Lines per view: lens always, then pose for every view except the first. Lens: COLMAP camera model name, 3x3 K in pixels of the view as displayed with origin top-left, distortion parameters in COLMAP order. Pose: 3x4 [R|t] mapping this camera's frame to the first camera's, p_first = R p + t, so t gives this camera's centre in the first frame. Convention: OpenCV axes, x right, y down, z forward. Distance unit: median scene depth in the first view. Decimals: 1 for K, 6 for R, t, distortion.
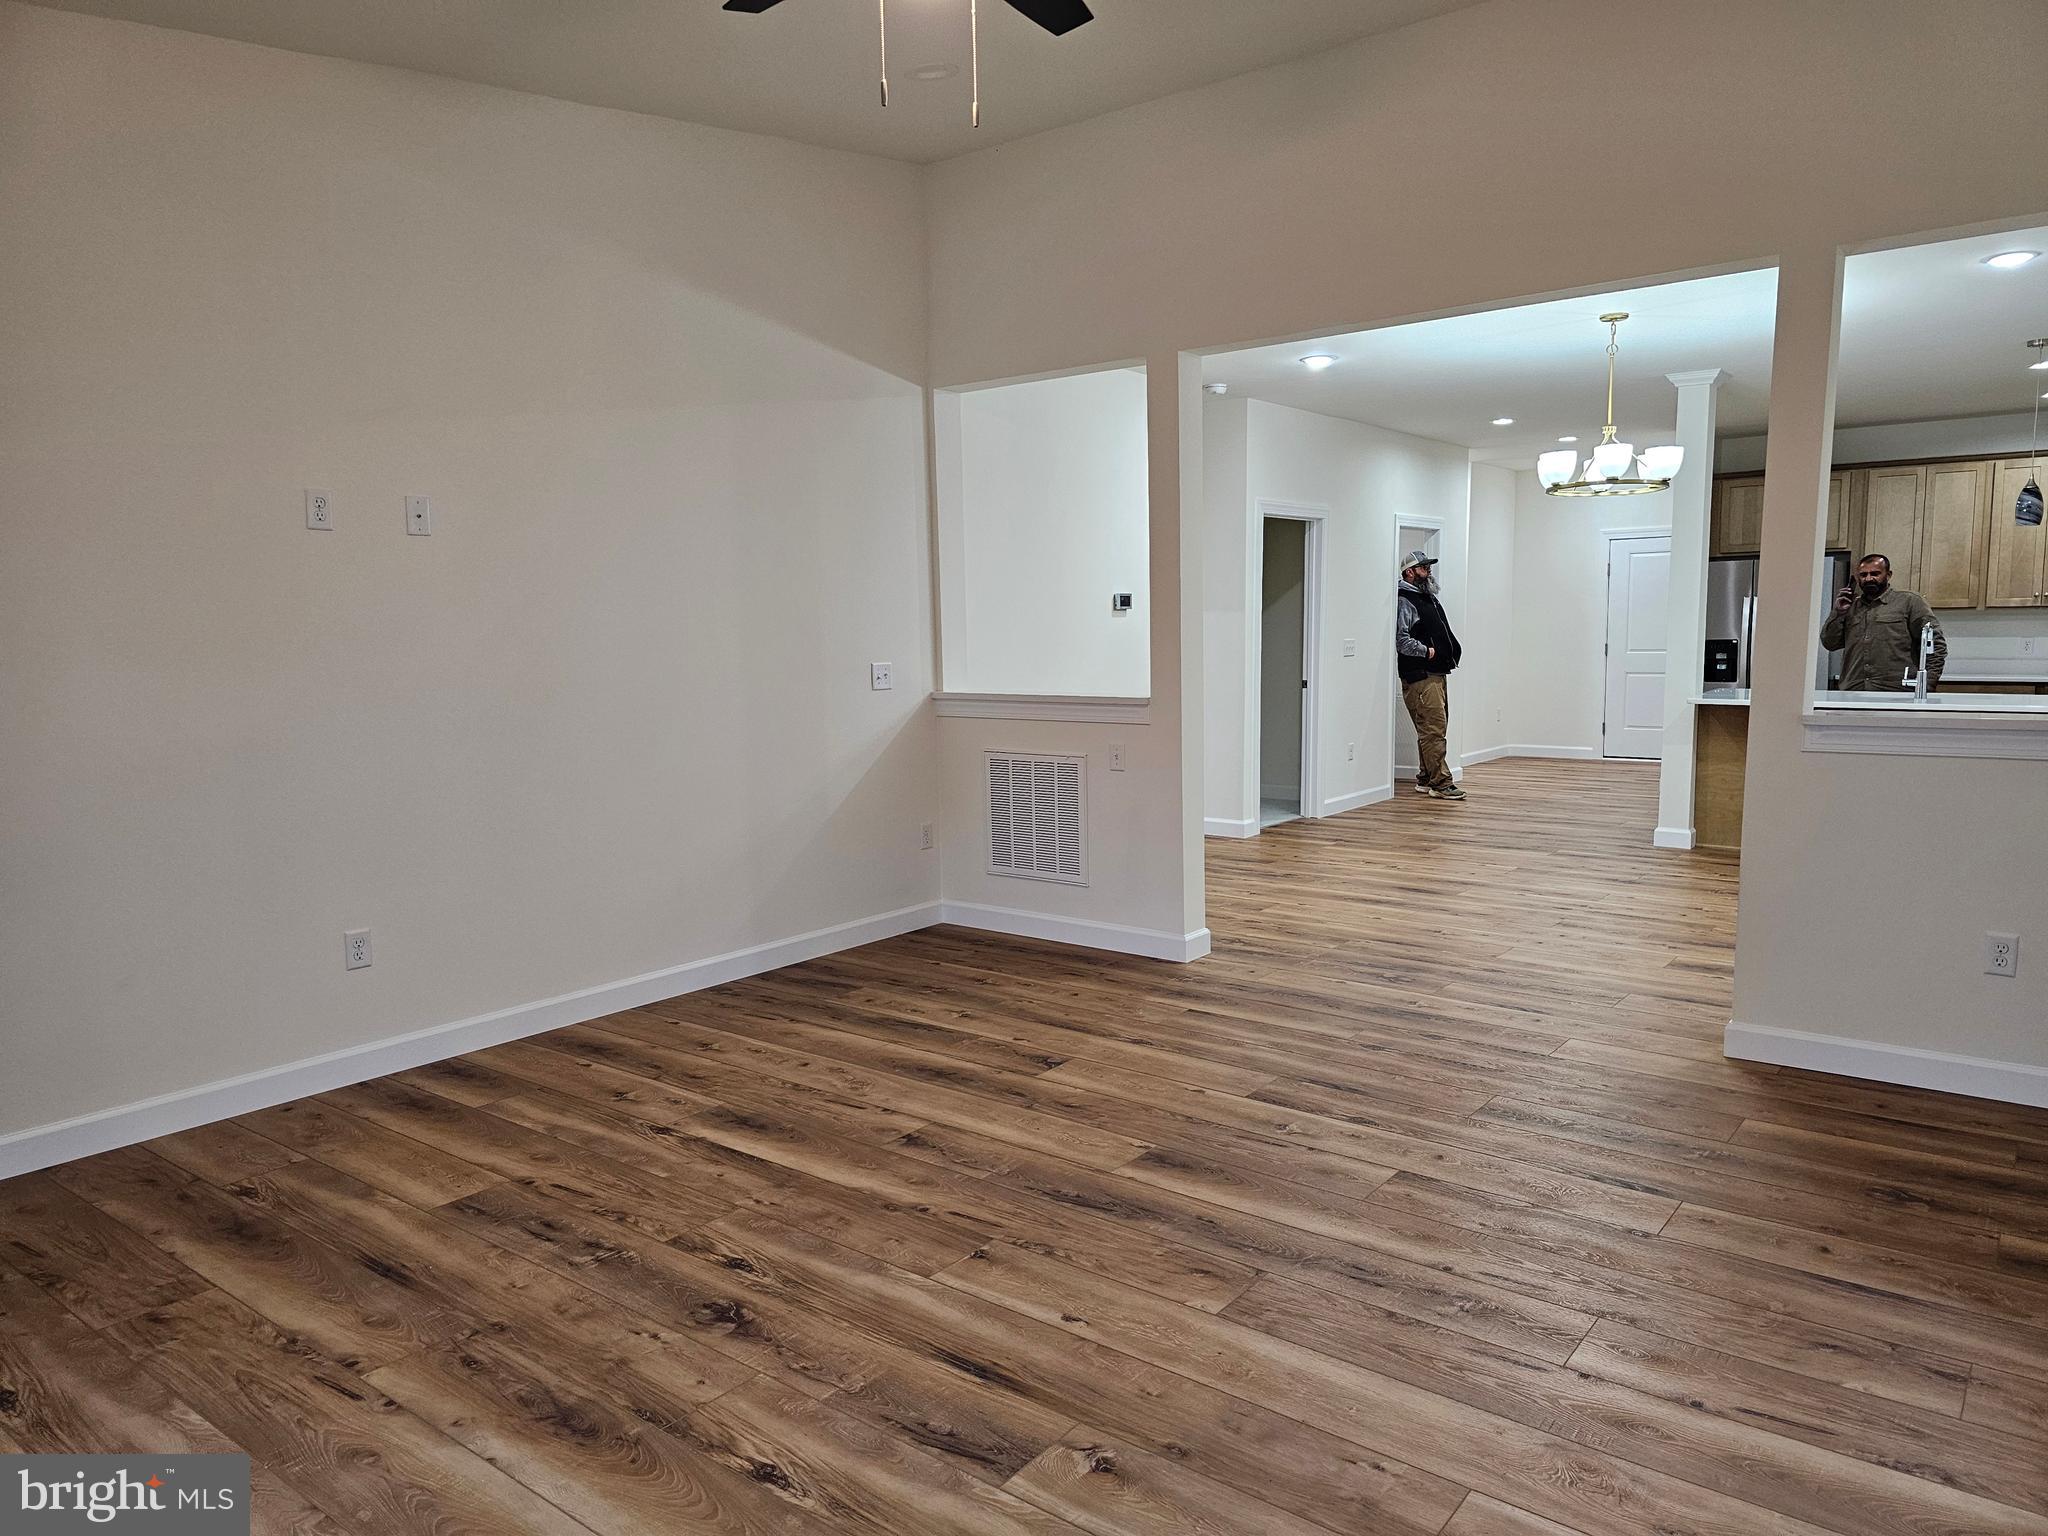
lens RADIAL K [[1385.3, 0, 1027.7], [0, 1385.3, 767.8], [0, 0, 1]] dist [0.002451, 0.000330]
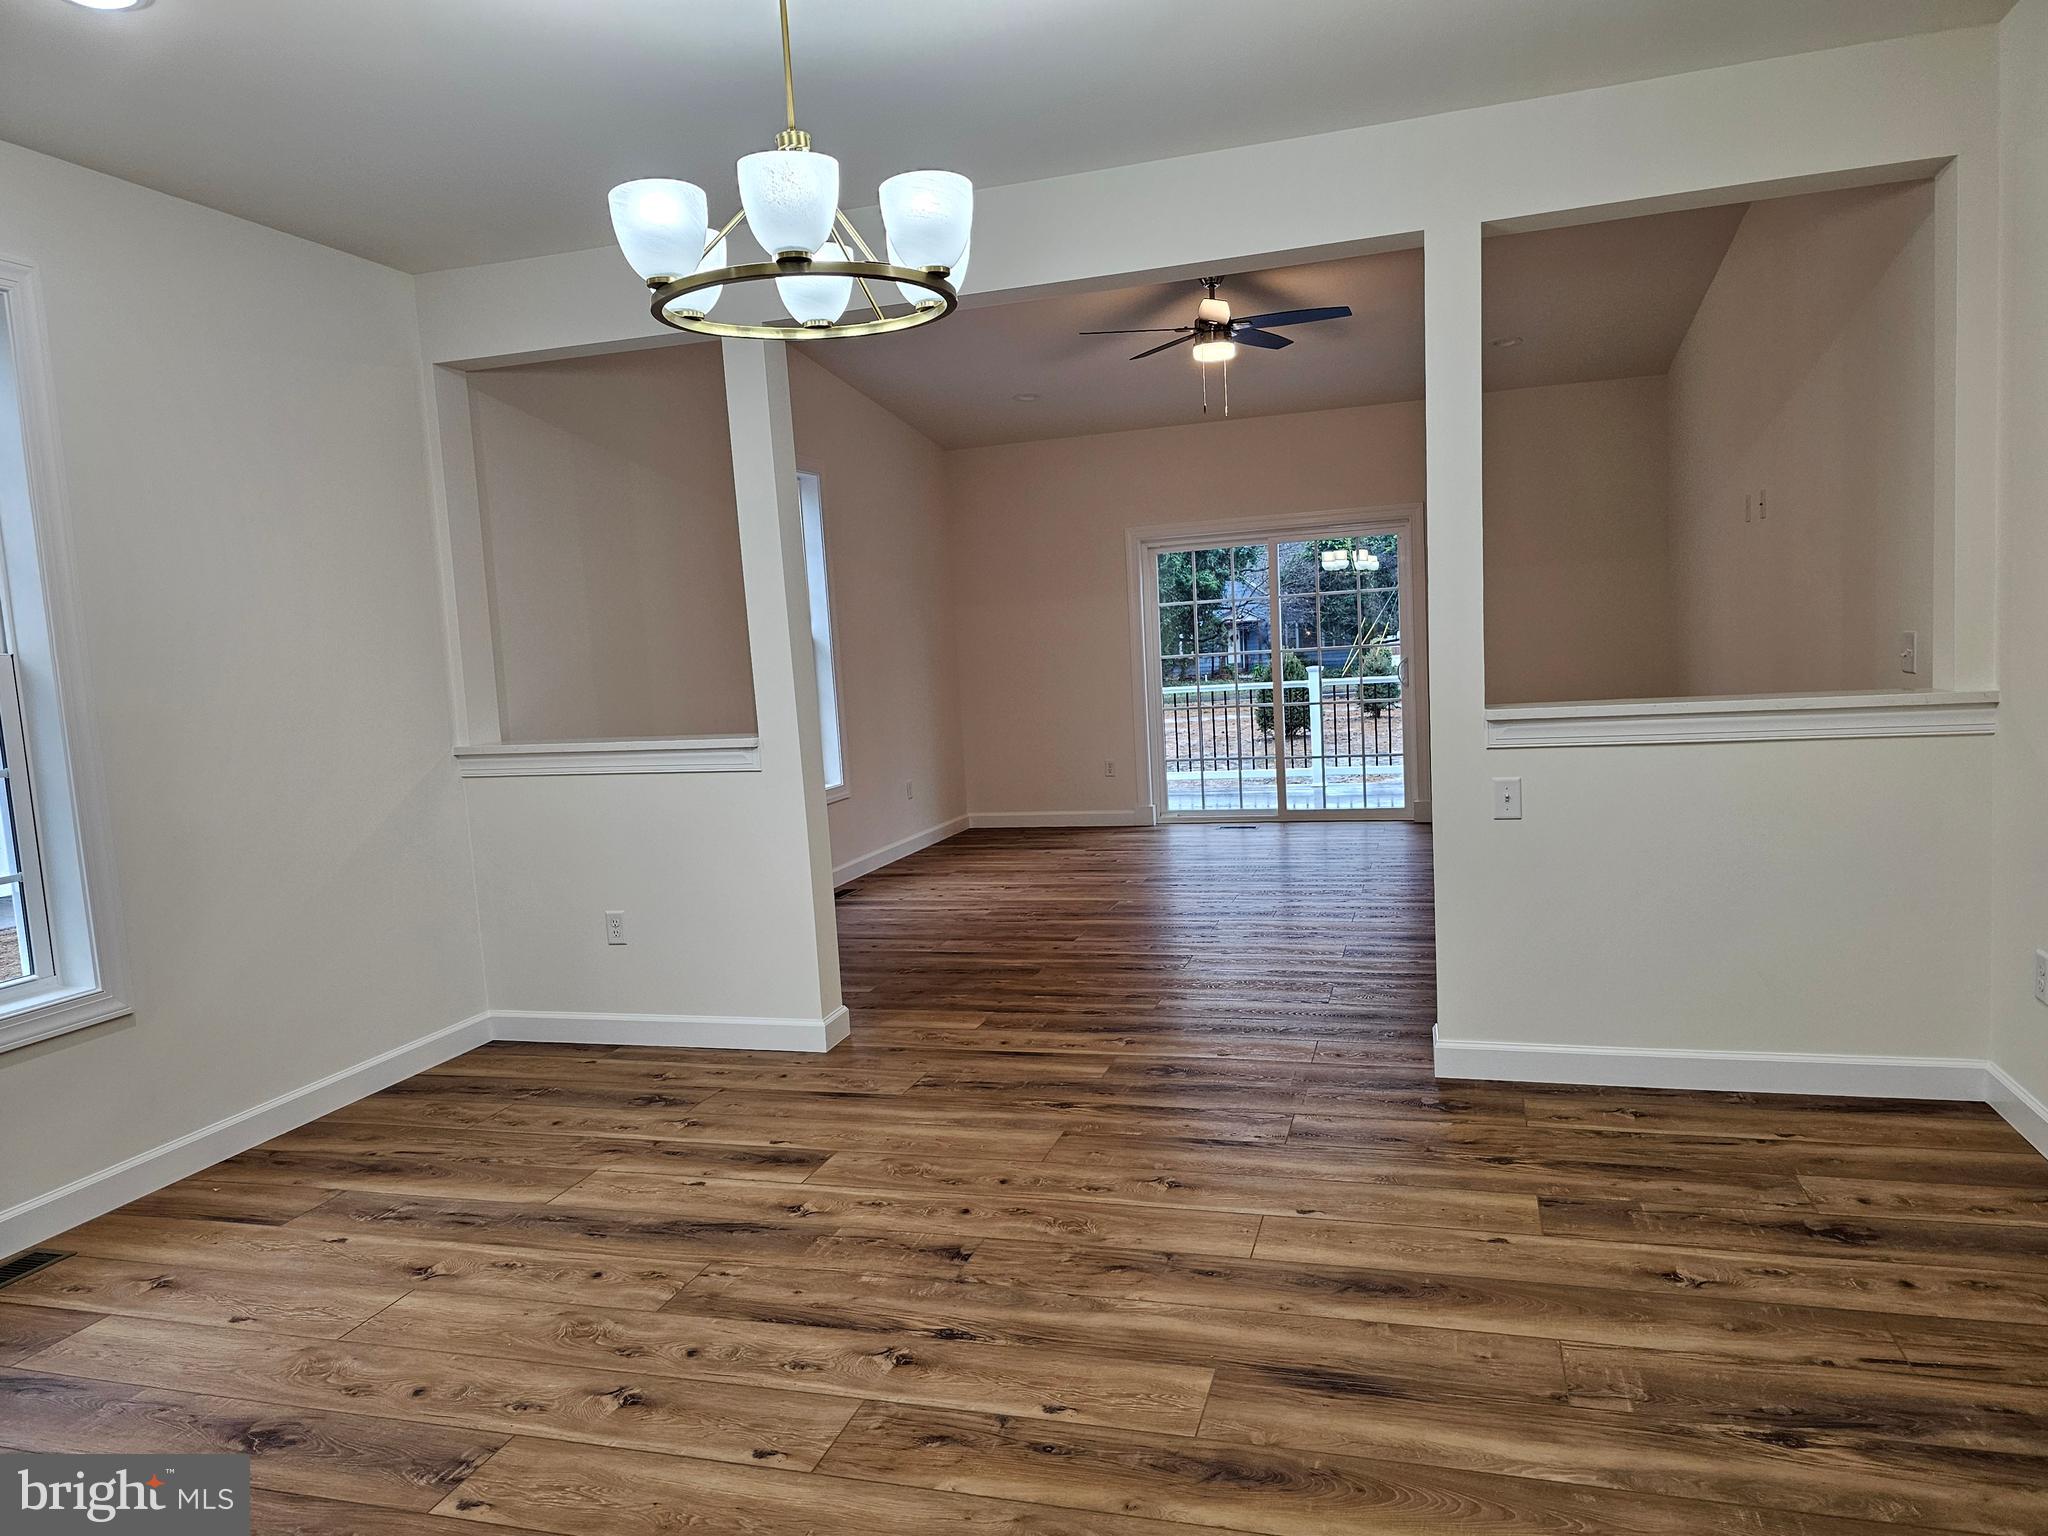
lens RADIAL K [[1385.3, 0, 1027.0], [0, 1385.3, 771.3], [0, 0, 1]] dist [0.002451, 0.000330]
pose [[-0.932264, 0.098465, -0.348120, 0.628594], [0.035744, 0.982610, 0.182209, -0.176500], [0.360008, 0.157424, -0.919572, 1.748373]]
